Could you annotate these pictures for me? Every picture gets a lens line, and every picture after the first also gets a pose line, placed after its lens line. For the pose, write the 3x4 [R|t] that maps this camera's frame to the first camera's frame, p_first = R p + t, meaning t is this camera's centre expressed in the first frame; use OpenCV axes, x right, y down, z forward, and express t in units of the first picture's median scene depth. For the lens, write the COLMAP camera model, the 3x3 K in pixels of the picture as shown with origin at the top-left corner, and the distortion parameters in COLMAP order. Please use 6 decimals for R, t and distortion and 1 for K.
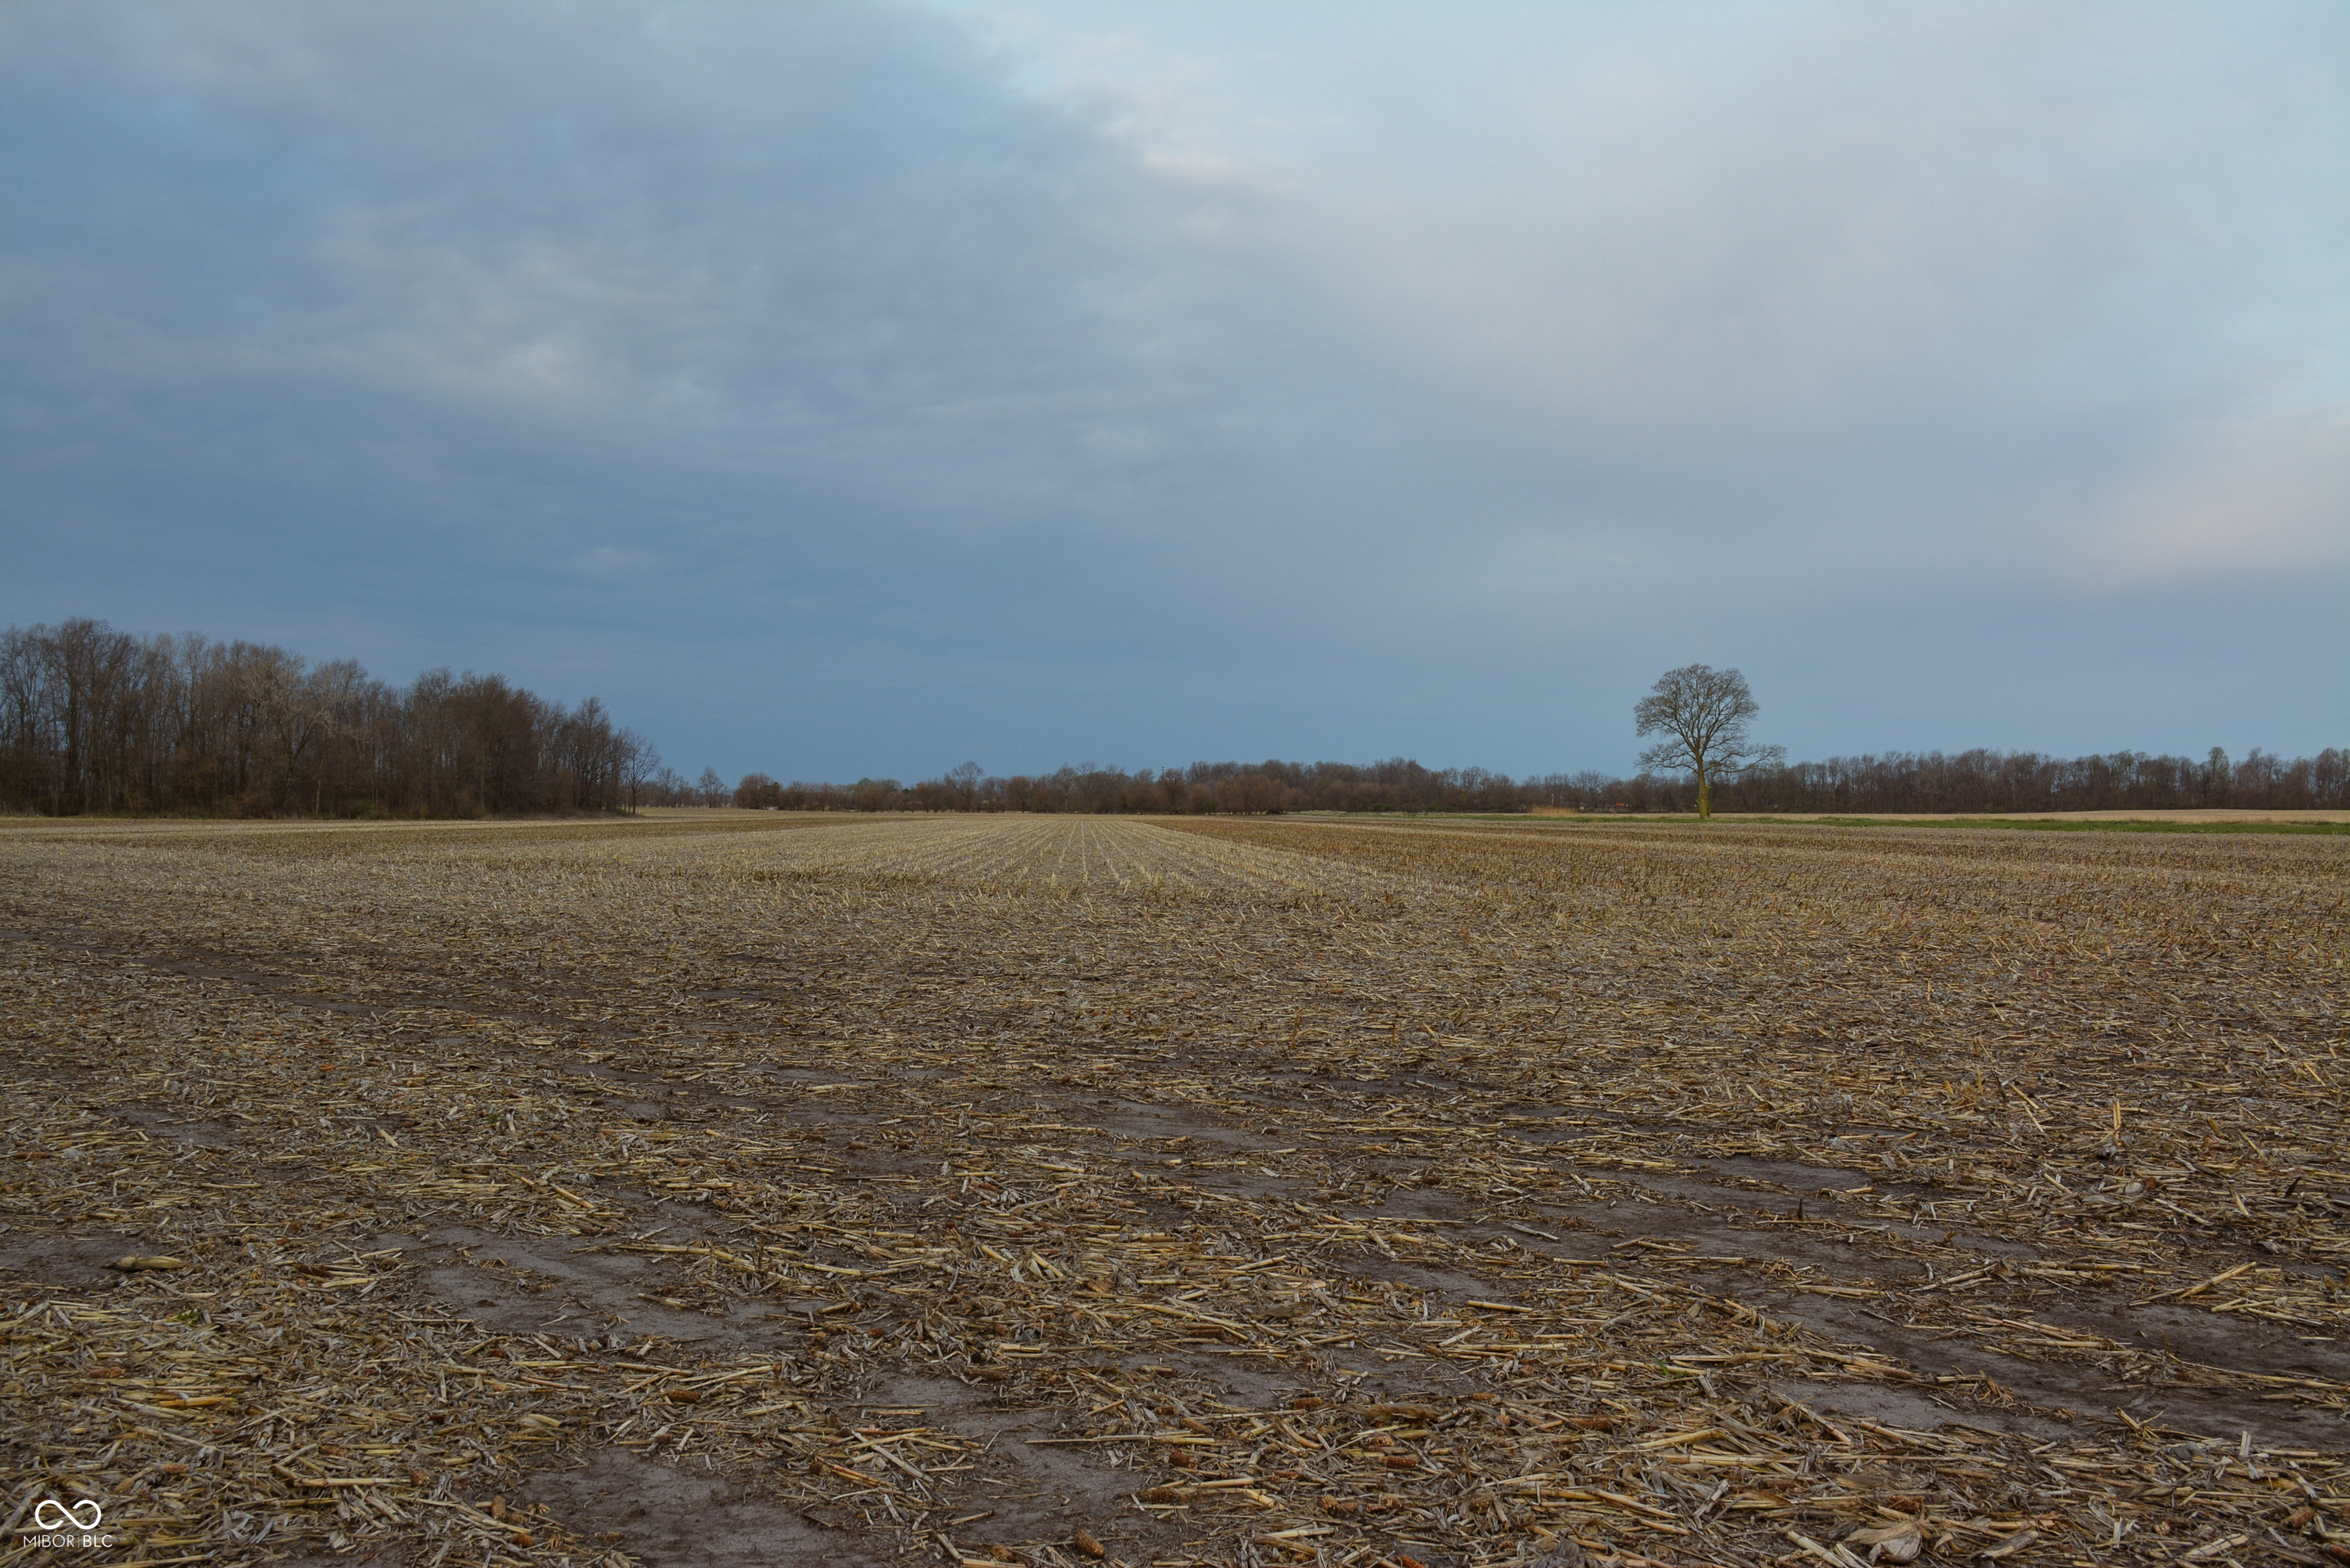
lens RADIAL K [[2516.0, 0, 1163.0], [0, 2516.0, 802.4], [0, 0, 1]] dist [-0.021618, 0.000000]
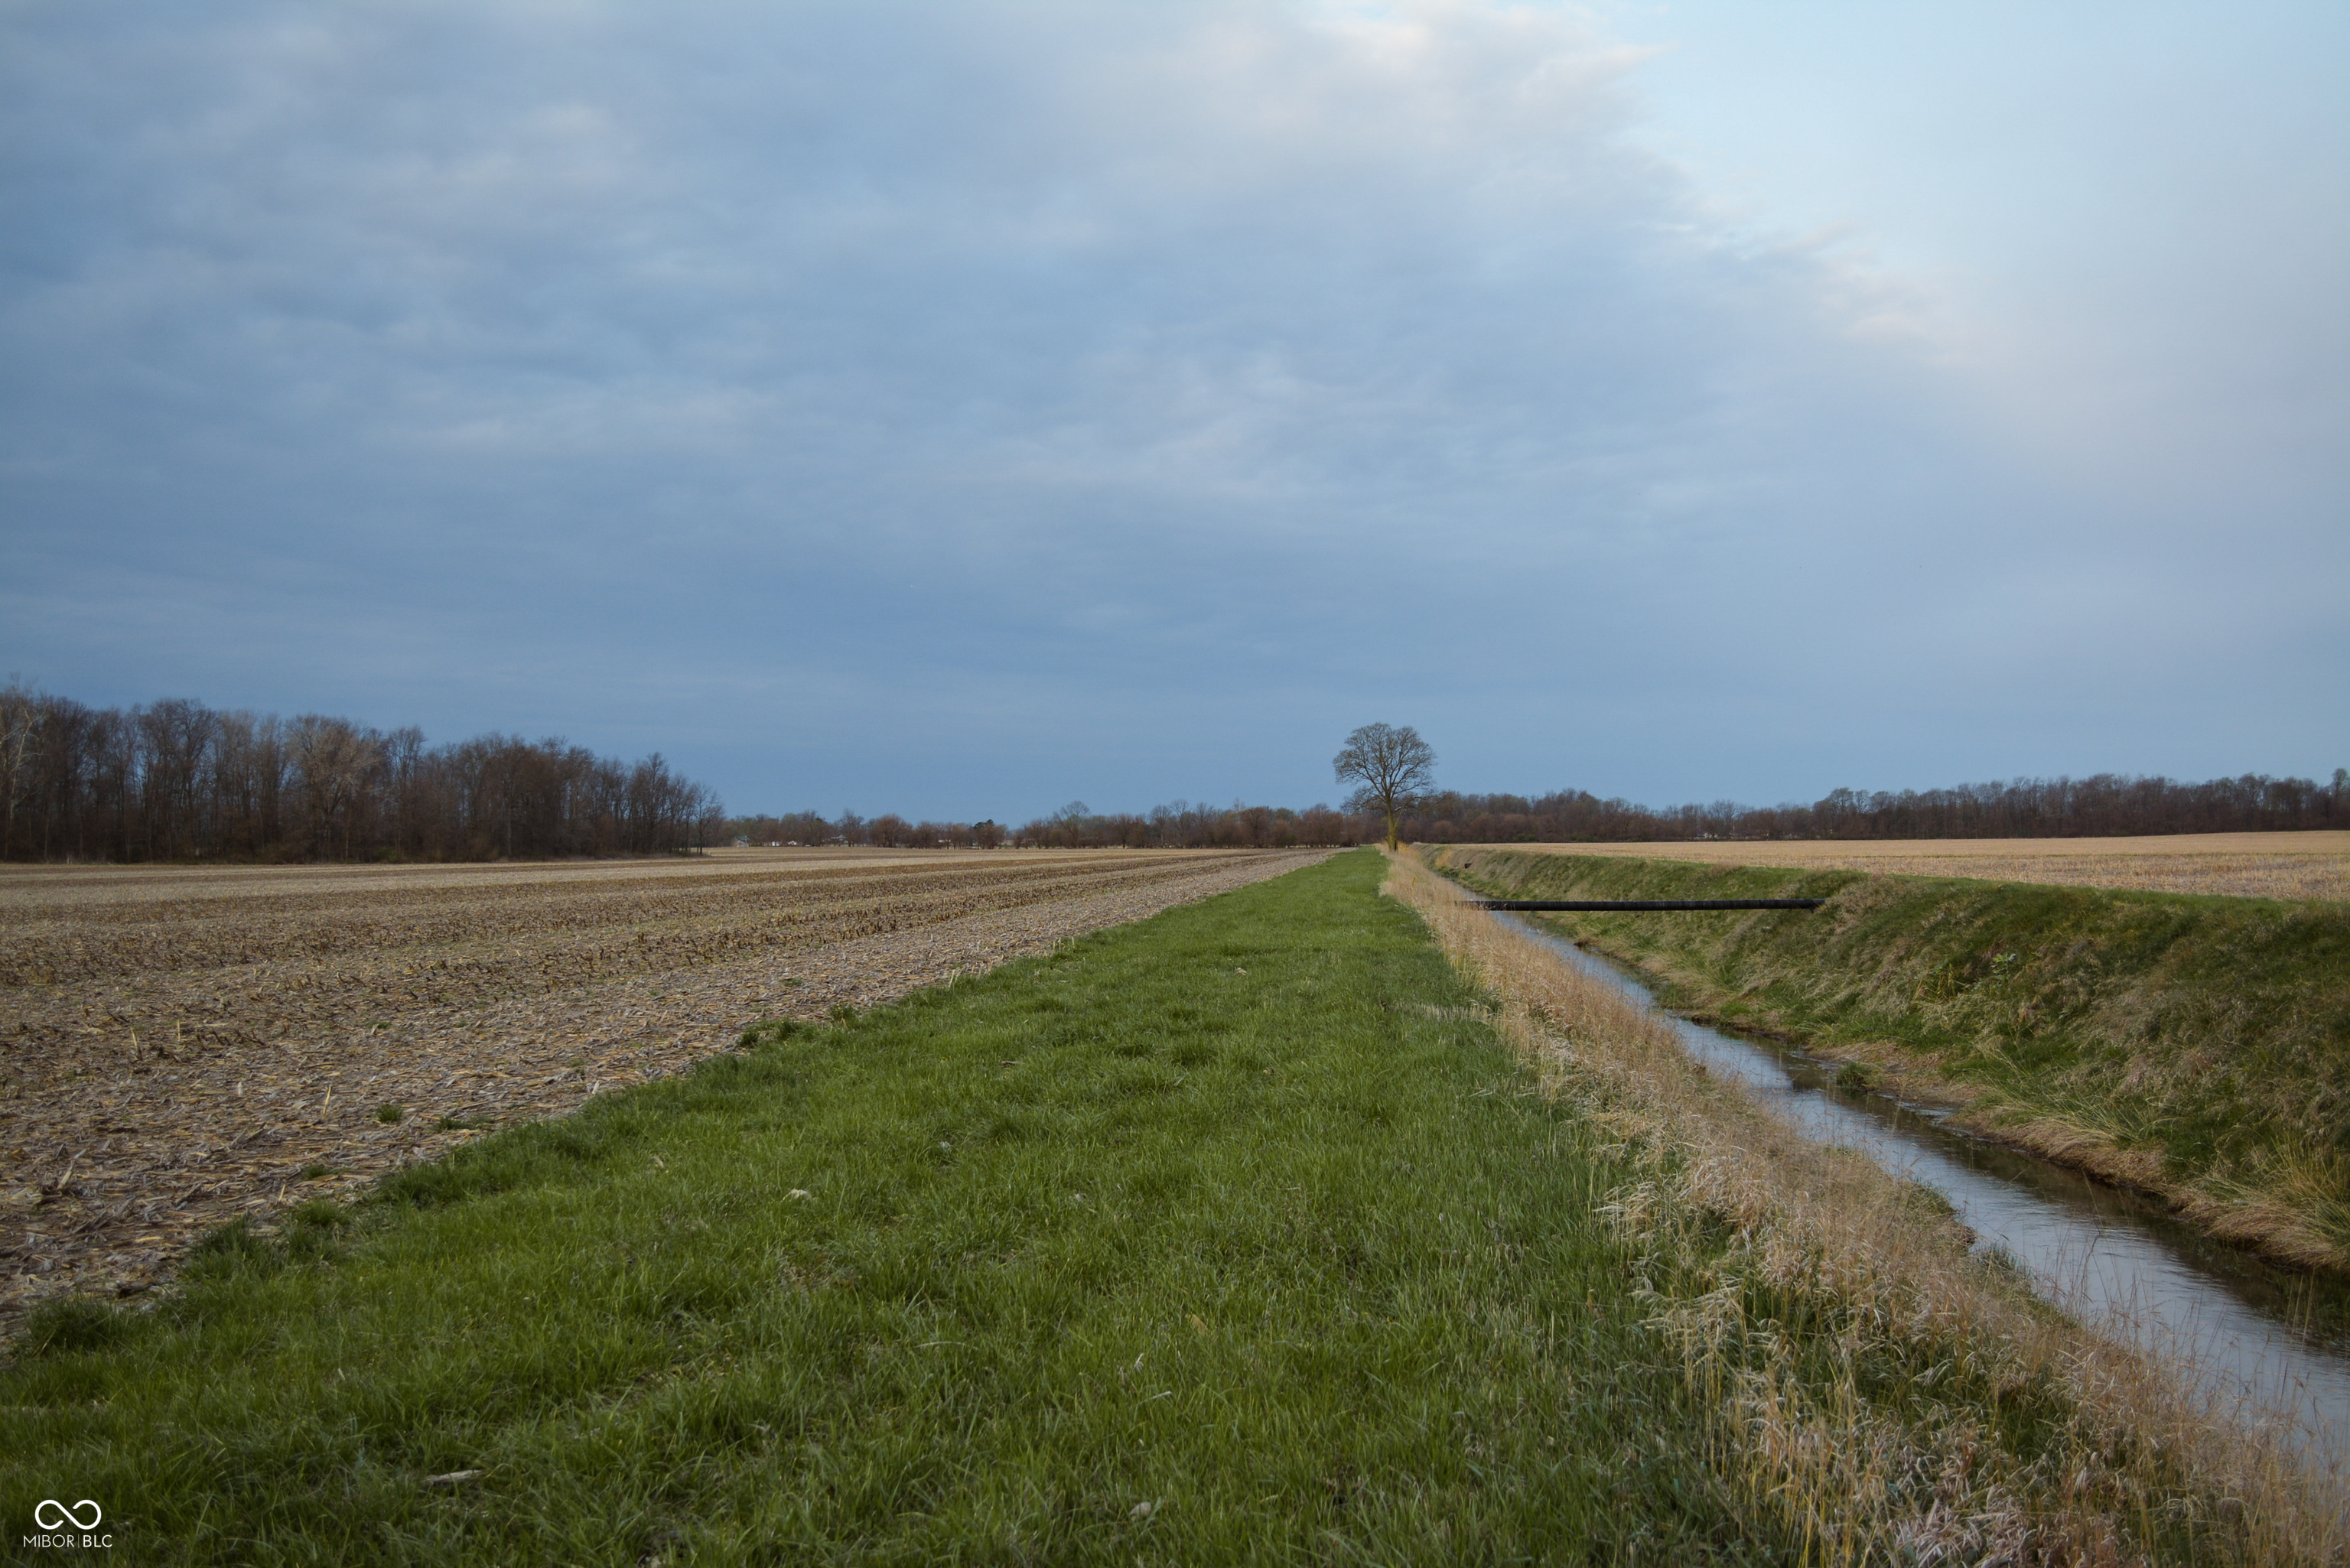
lens RADIAL K [[2516.0, 0, 1172.3], [0, 2516.0, 790.6], [0, 0, 1]] dist [-0.021618, 0.000000]
pose [[0.993985, -0.013356, -0.108702, 2.840049], [0.011478, 0.999774, -0.017891, -0.032081], [0.108916, 0.016536, 0.993913, -2.251031]]
